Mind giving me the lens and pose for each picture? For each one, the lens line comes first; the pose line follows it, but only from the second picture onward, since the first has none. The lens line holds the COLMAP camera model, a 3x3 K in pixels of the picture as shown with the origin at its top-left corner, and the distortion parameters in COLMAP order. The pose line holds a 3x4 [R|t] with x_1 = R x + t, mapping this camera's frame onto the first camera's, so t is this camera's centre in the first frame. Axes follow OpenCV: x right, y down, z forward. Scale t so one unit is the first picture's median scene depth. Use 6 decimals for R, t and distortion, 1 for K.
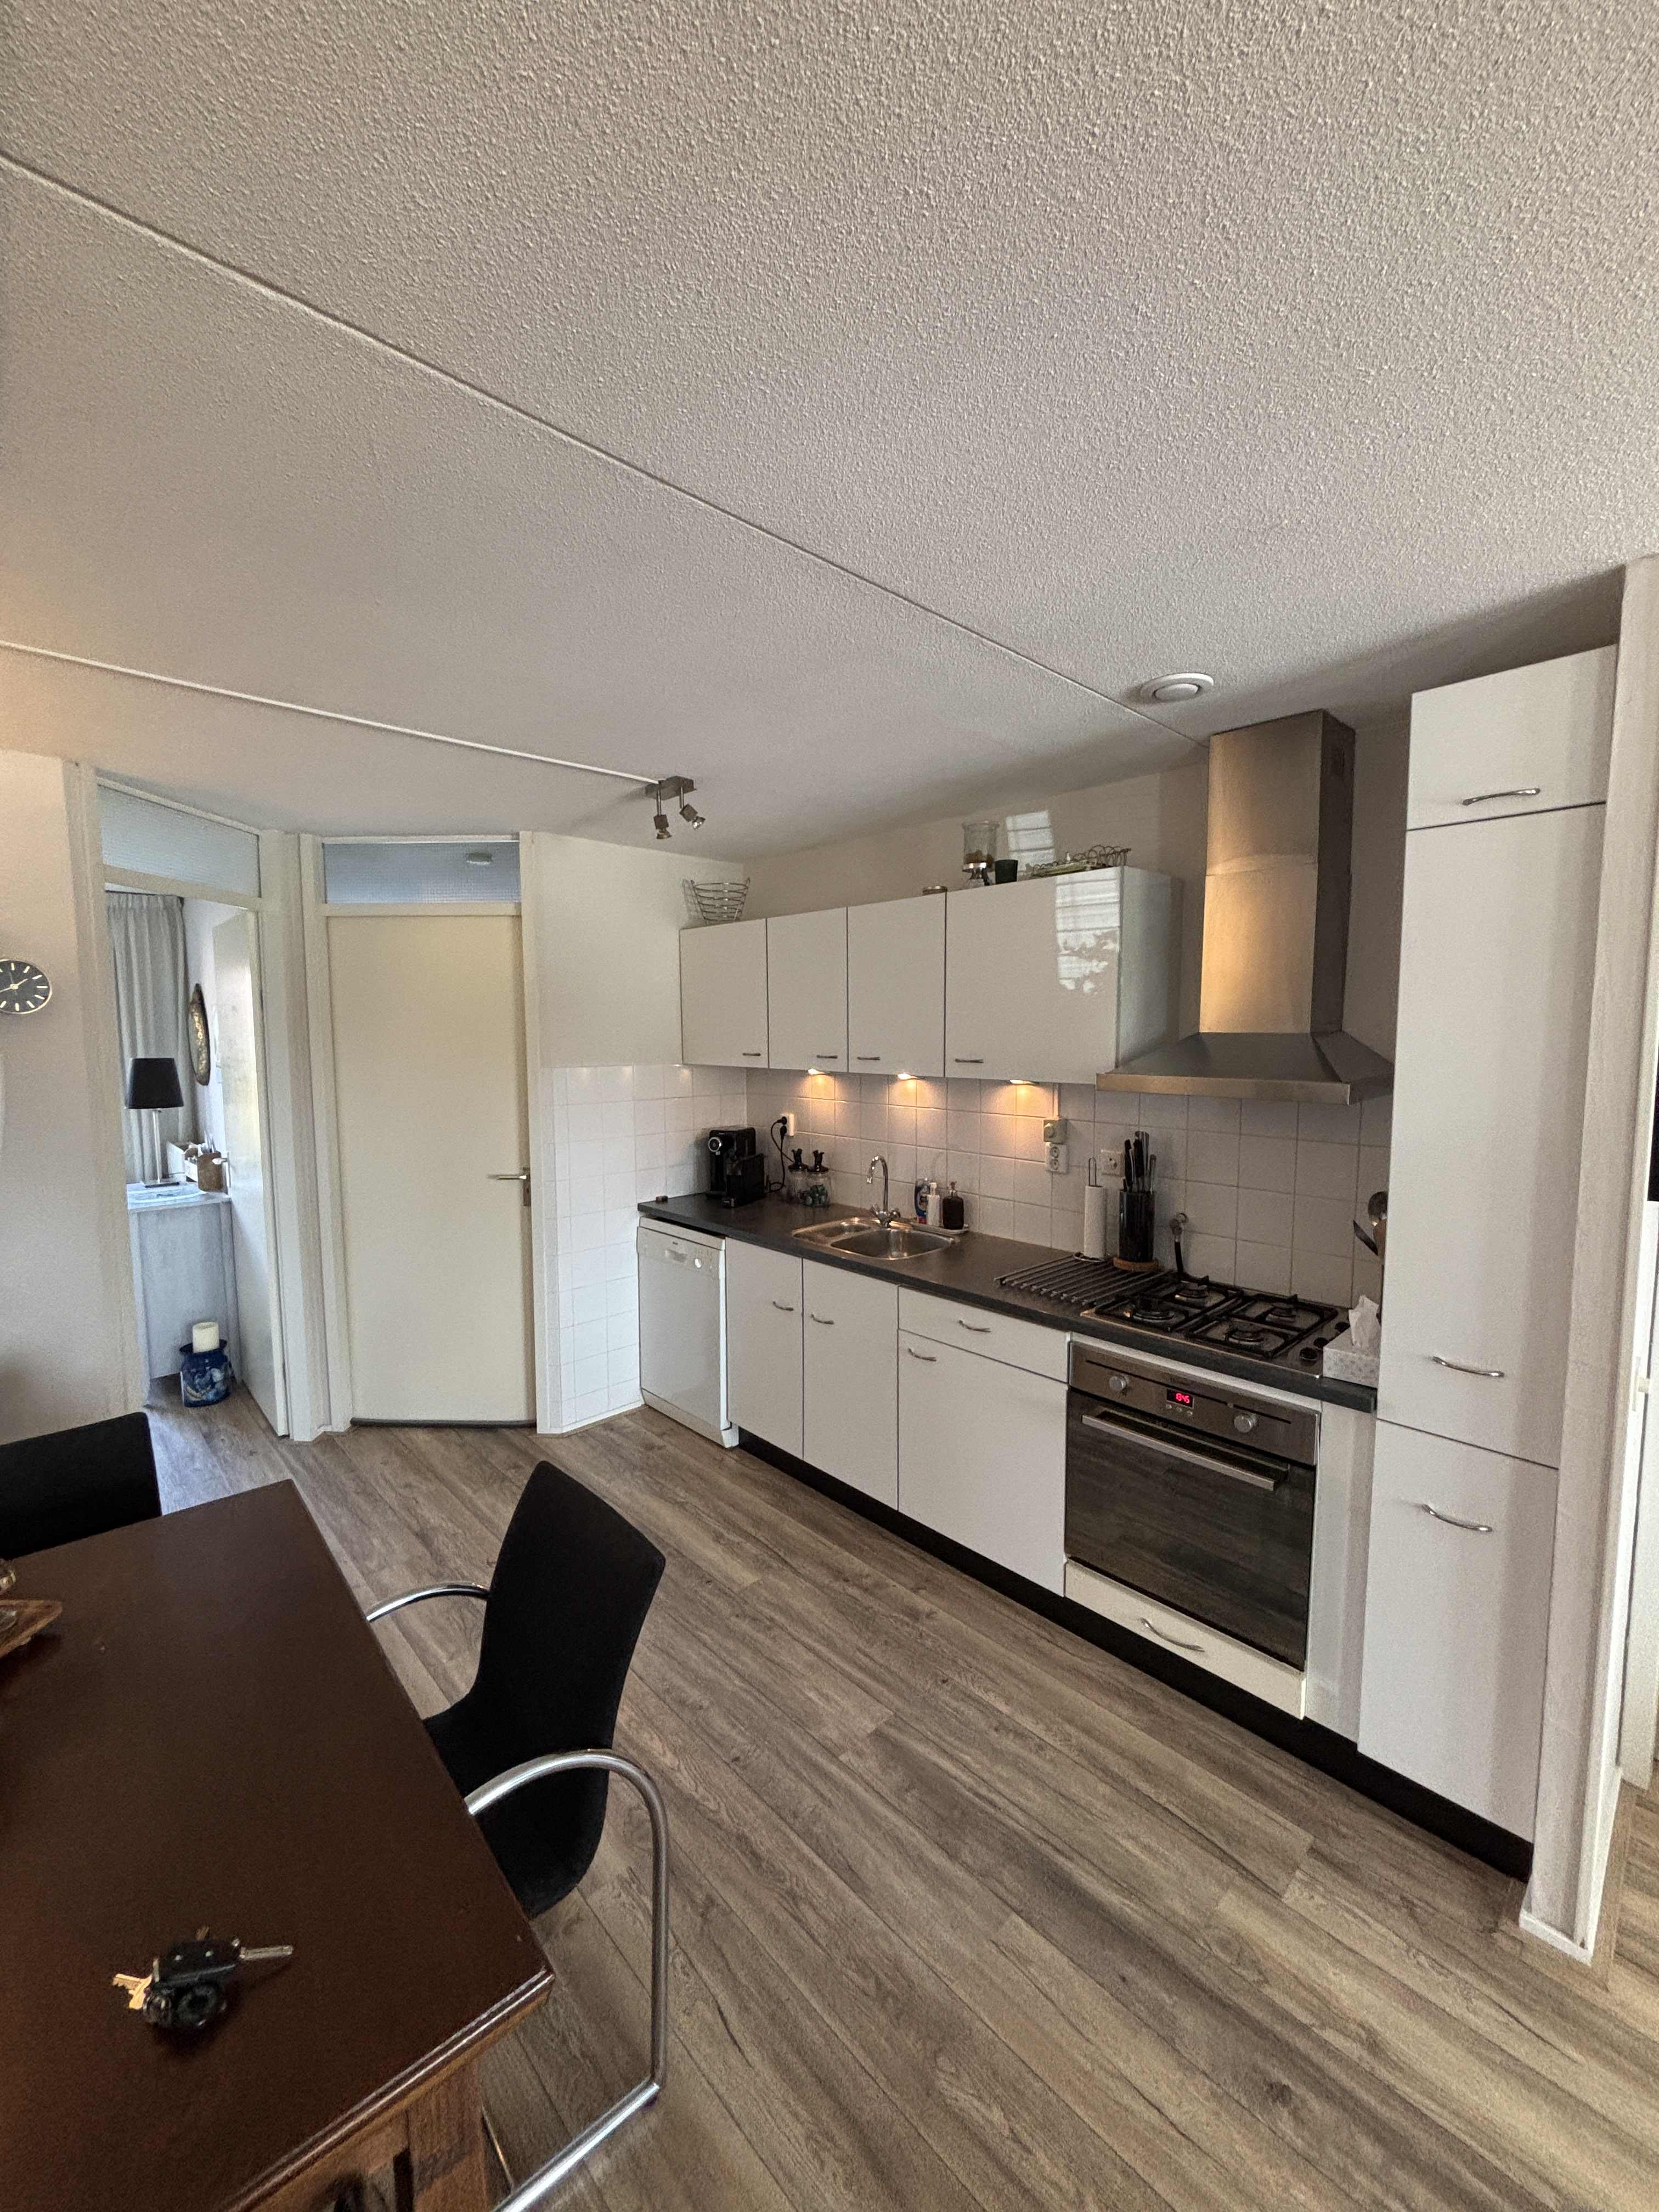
lens RADIAL K [[886.7, 0, 831.1], [0, 886.7, 1108.5], [0, 0, 1]] dist [-0.012467, -0.000063]
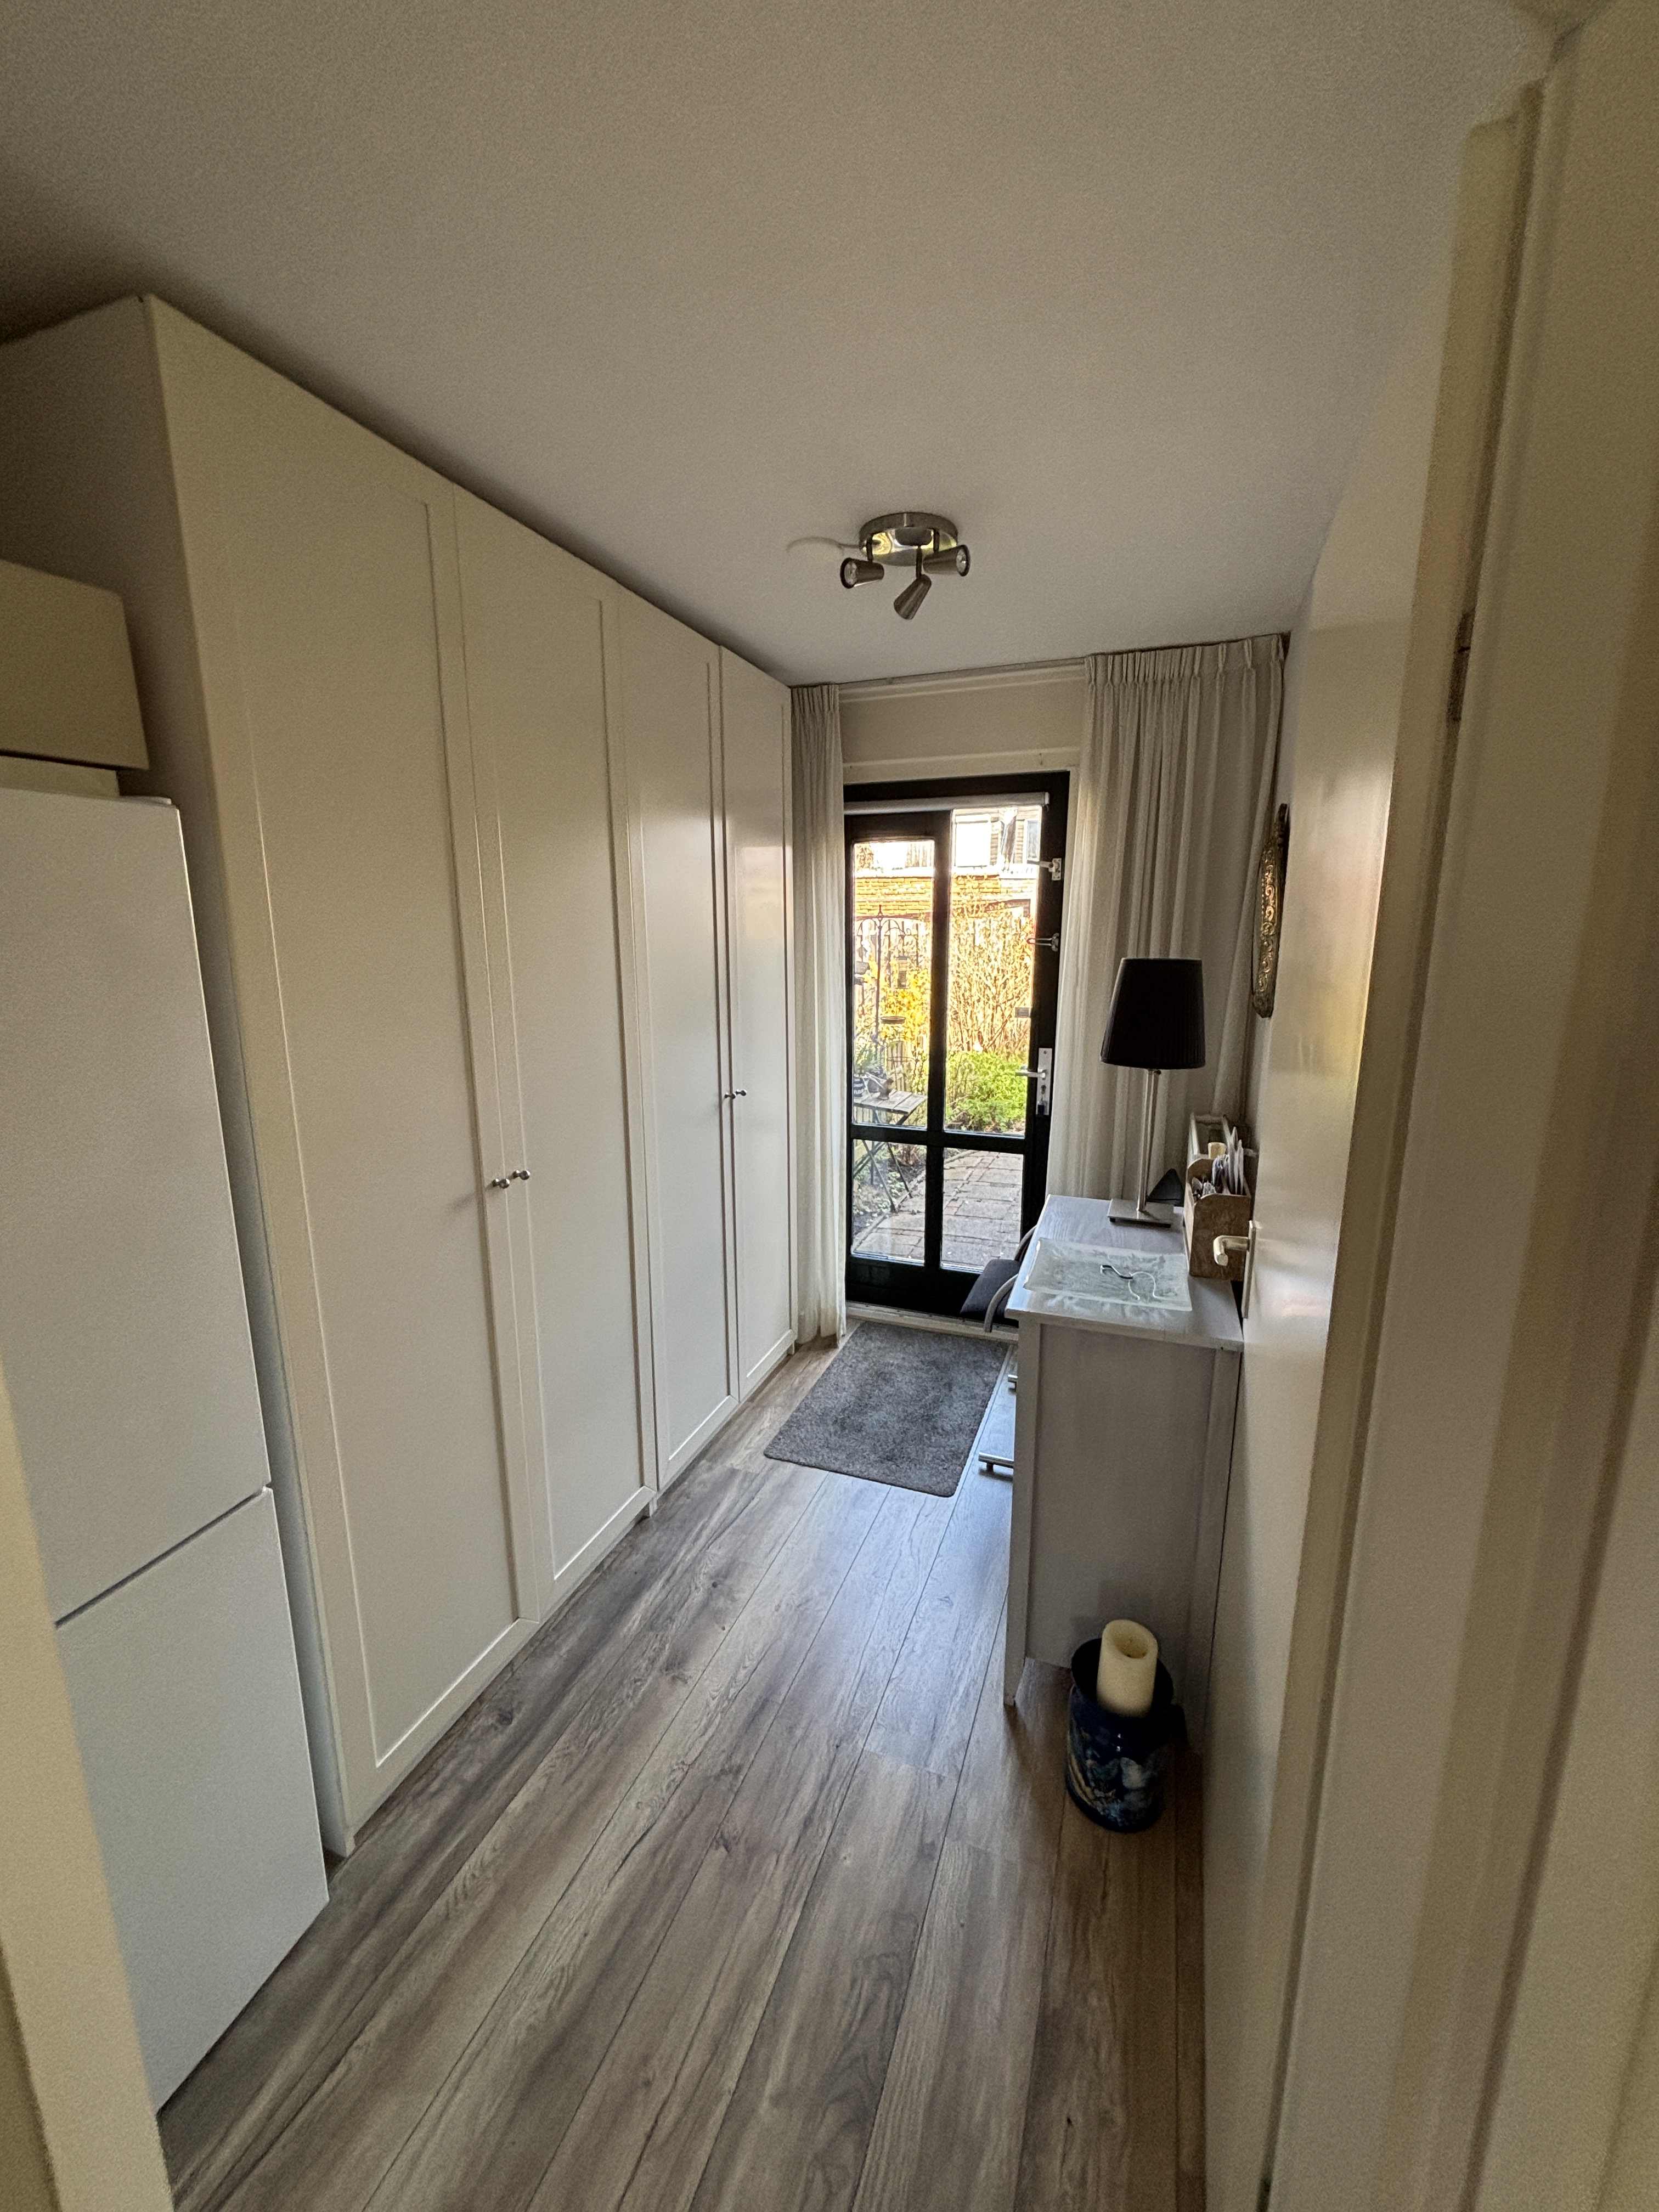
lens RADIAL K [[886.7, 0, 830.5], [0, 886.7, 1105.7], [0, 0, 1]] dist [-0.012467, -0.000063]
pose [[0.434949, 0.185182, -0.881208, -0.414075], [-0.081130, 0.982704, 0.166466, -0.044498], [0.896793, -0.000912, 0.442450, 0.628271]]
